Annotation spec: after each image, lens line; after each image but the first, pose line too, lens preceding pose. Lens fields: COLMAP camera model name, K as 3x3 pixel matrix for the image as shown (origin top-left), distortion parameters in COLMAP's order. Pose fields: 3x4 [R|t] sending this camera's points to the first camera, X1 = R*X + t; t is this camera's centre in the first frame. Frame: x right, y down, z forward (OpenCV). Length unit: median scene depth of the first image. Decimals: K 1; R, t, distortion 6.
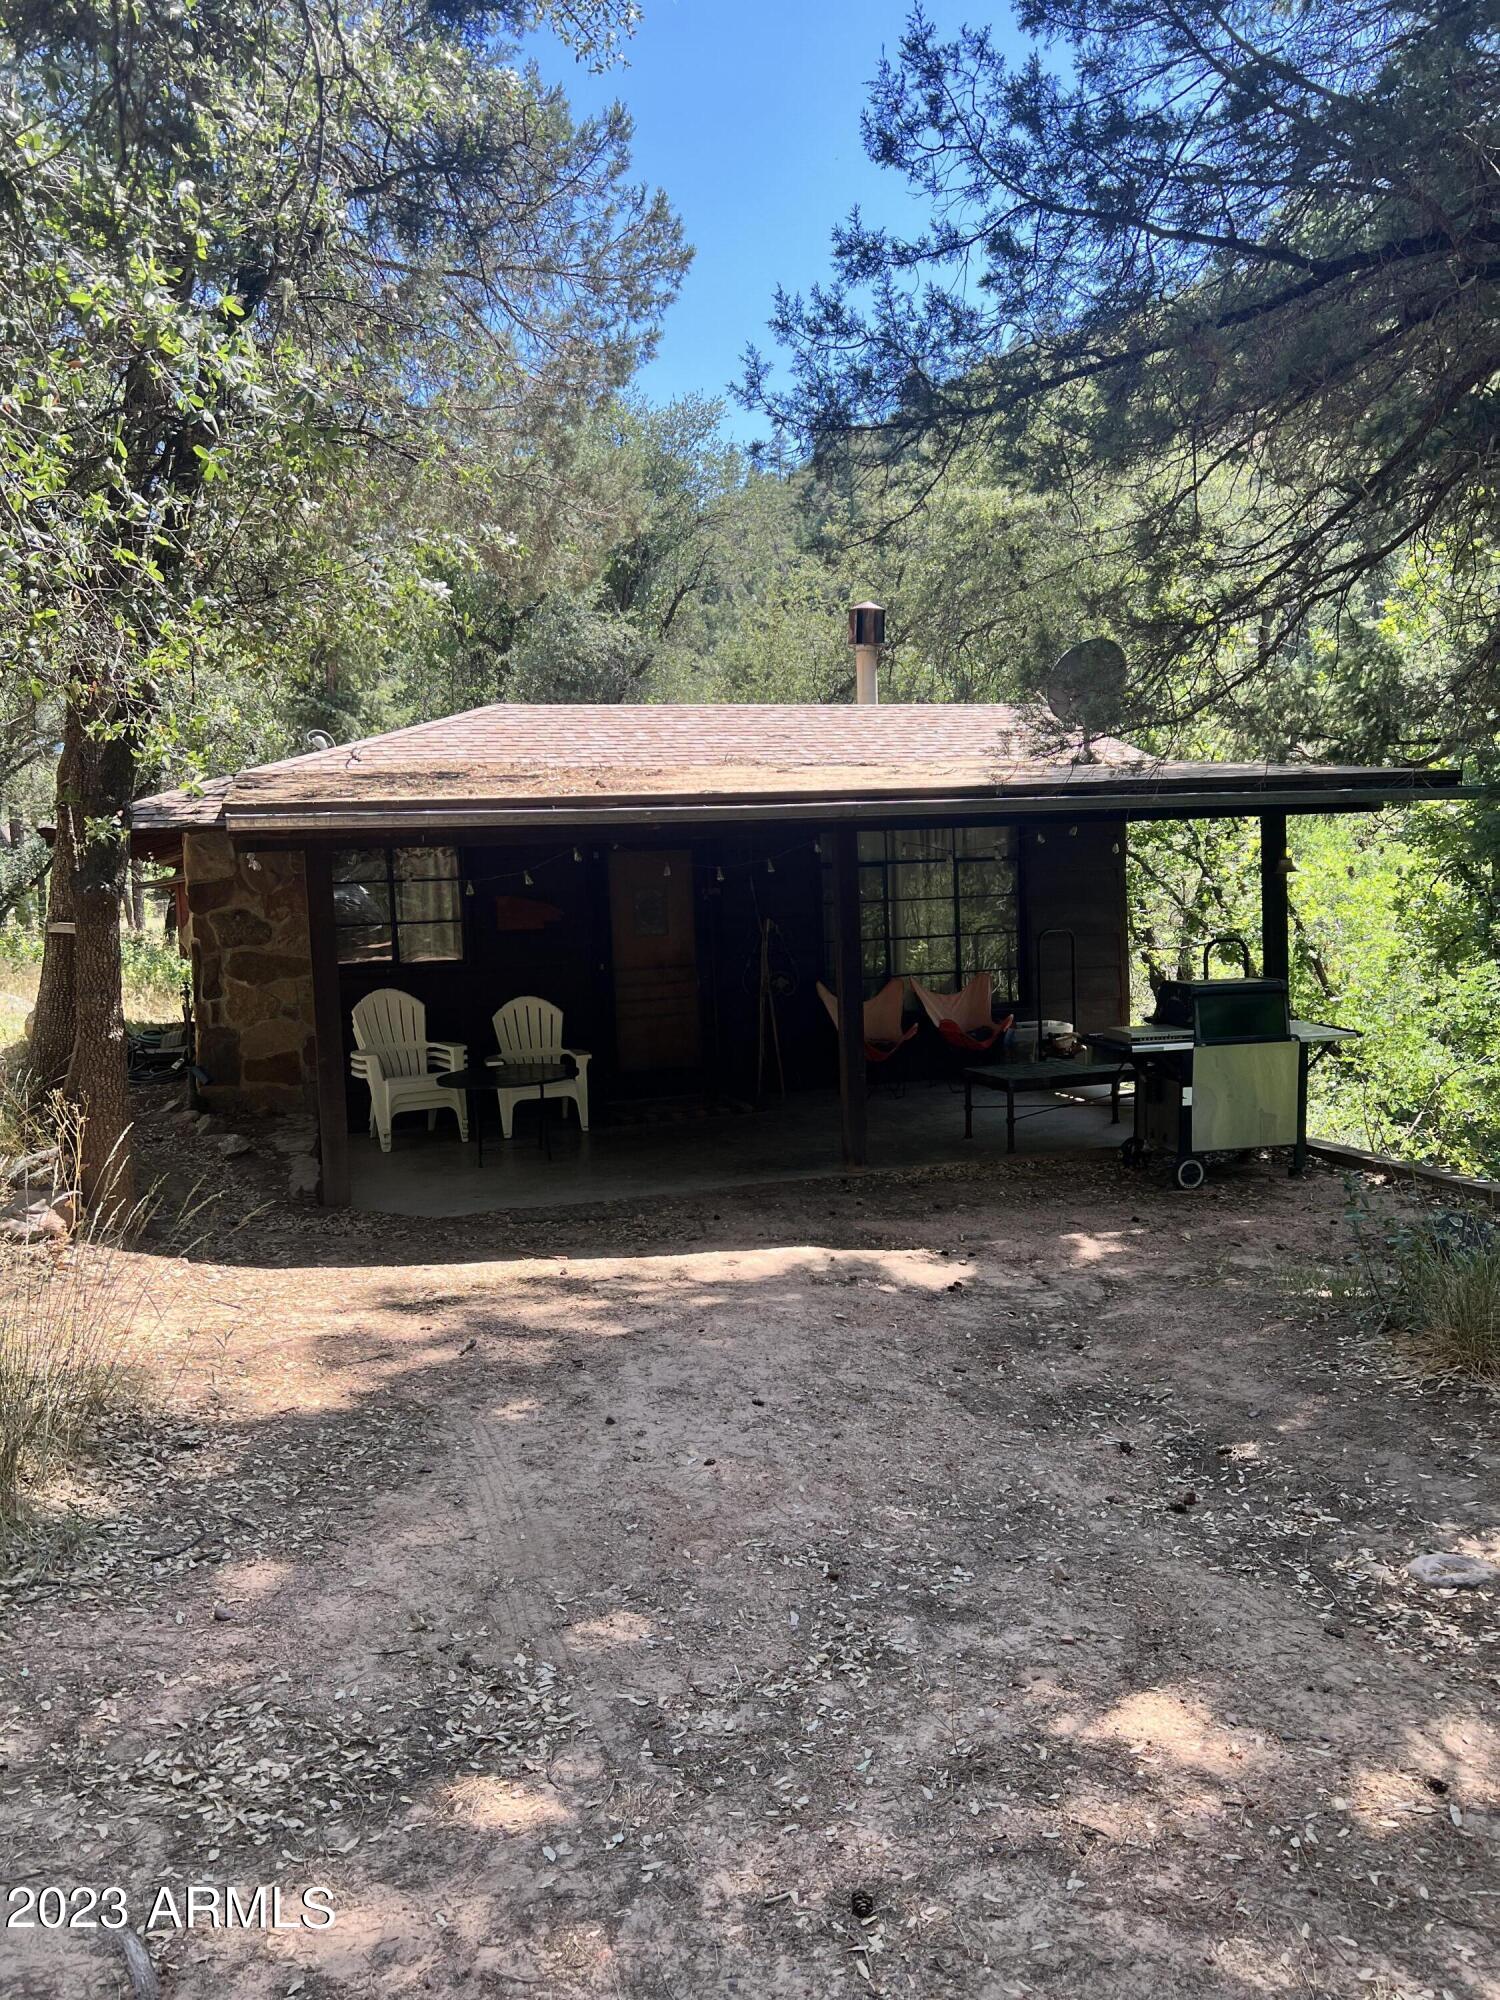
lens RADIAL K [[1503.6, 0, 748.6], [0, 1503.6, 1004.3], [0, 0, 1]] dist [0.054714, -0.077486]
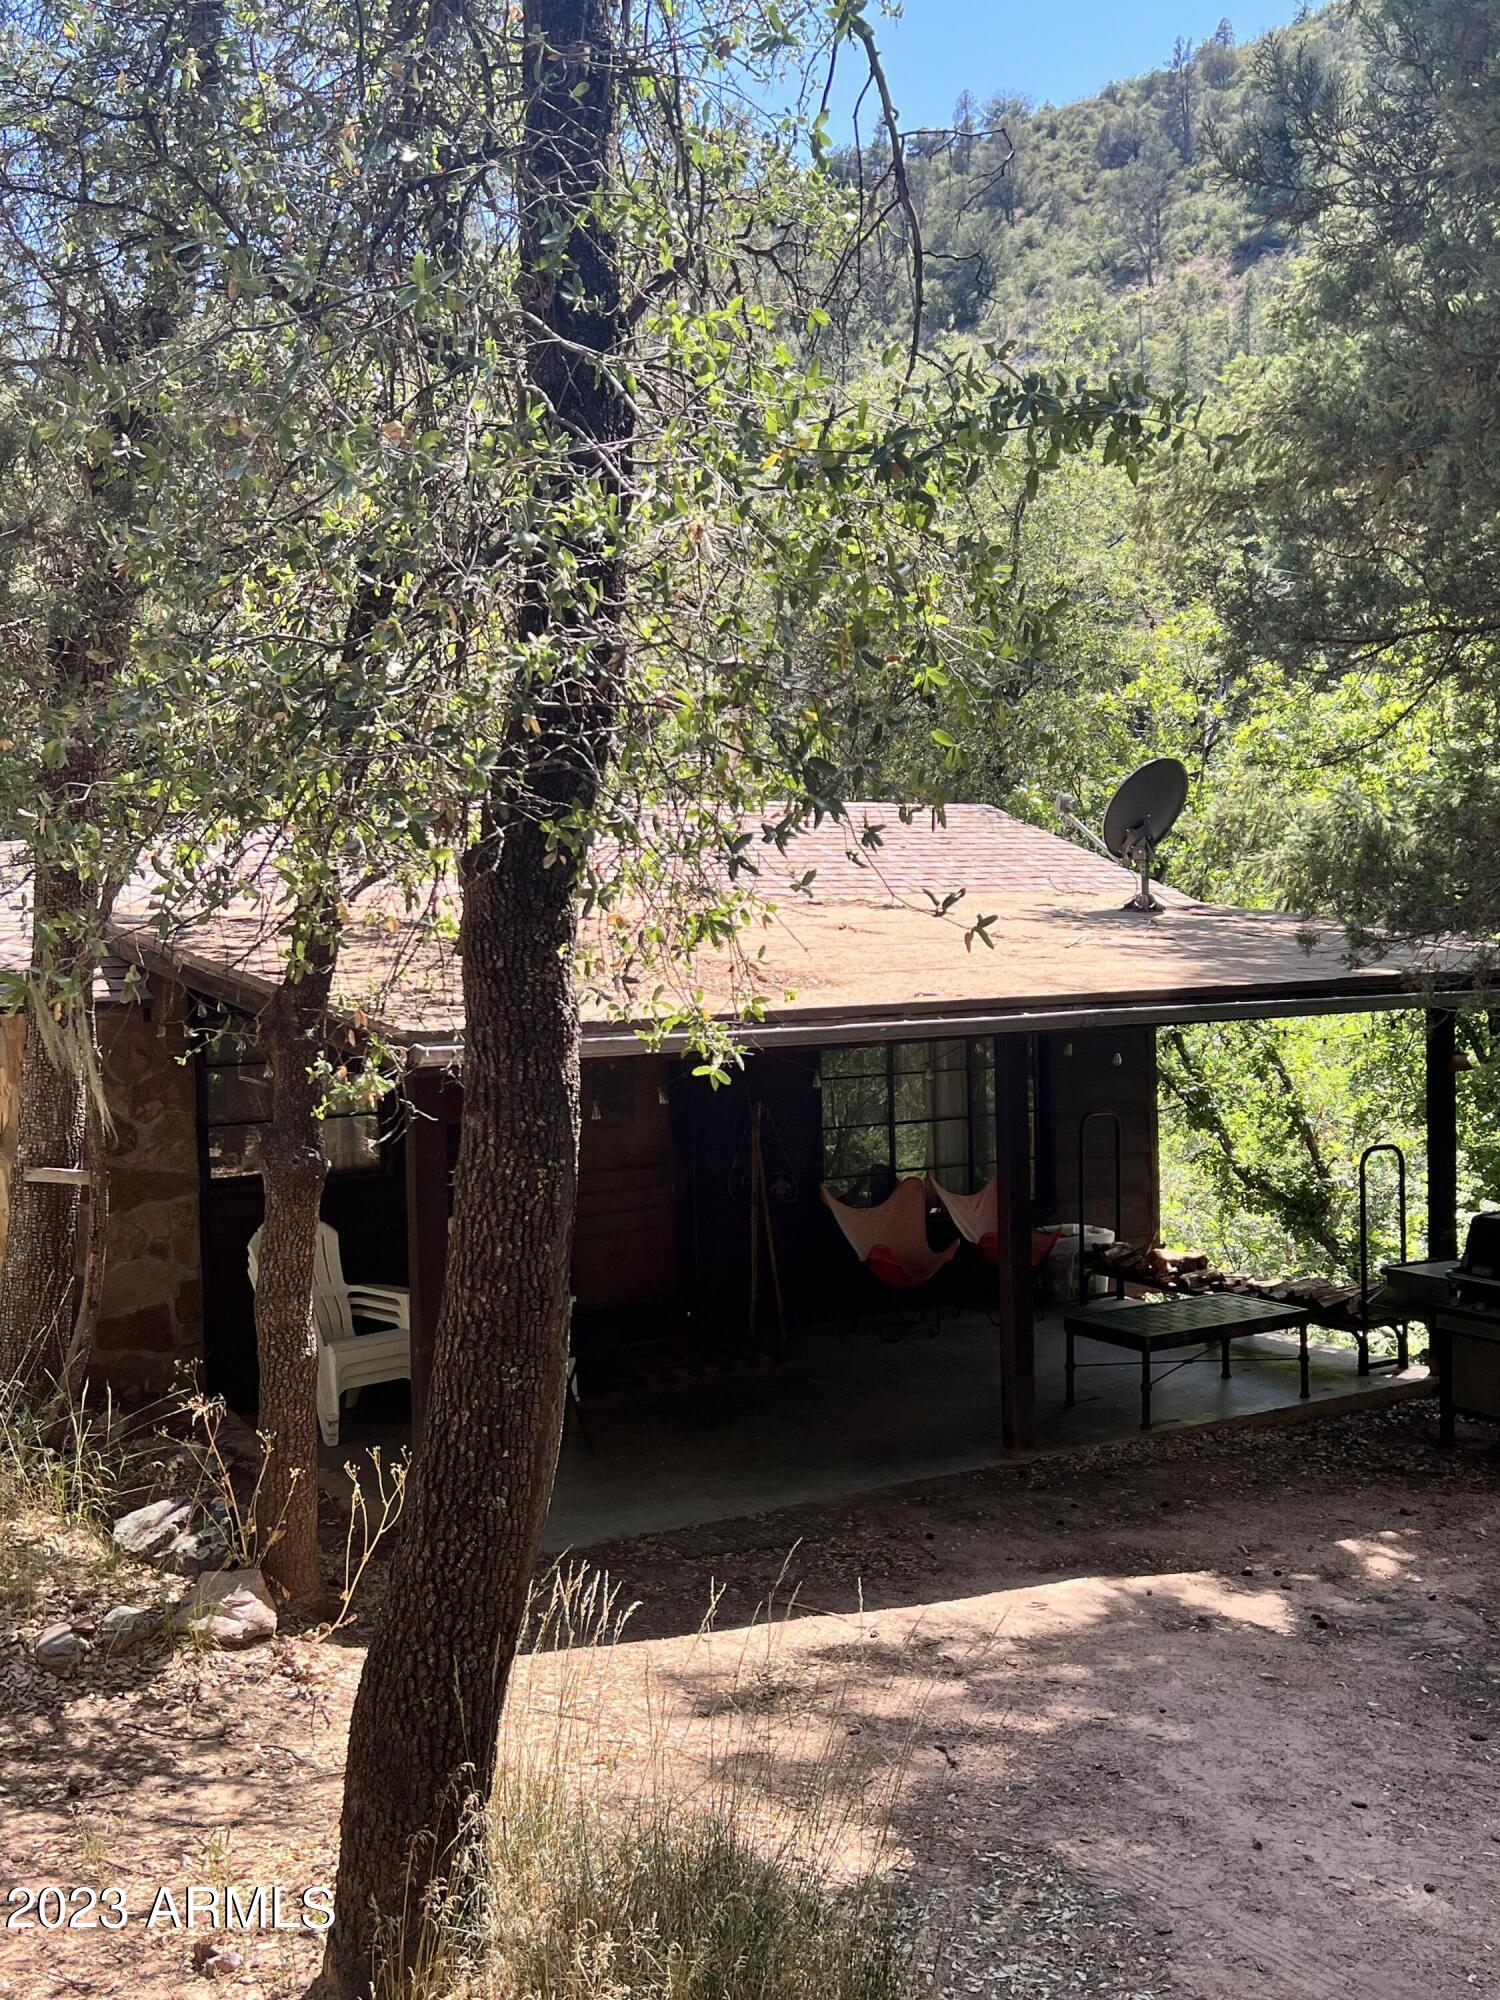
lens RADIAL K [[2150.0, 0, 796.0], [0, 2150.0, 996.3], [0, 0, 1]] dist [0.005146, 0.000000]
pose [[0.964103, 0.012578, 0.265232, -0.425071], [0.001296, 0.998643, -0.052070, -0.088549], [-0.265527, 0.050545, 0.962778, -0.078557]]
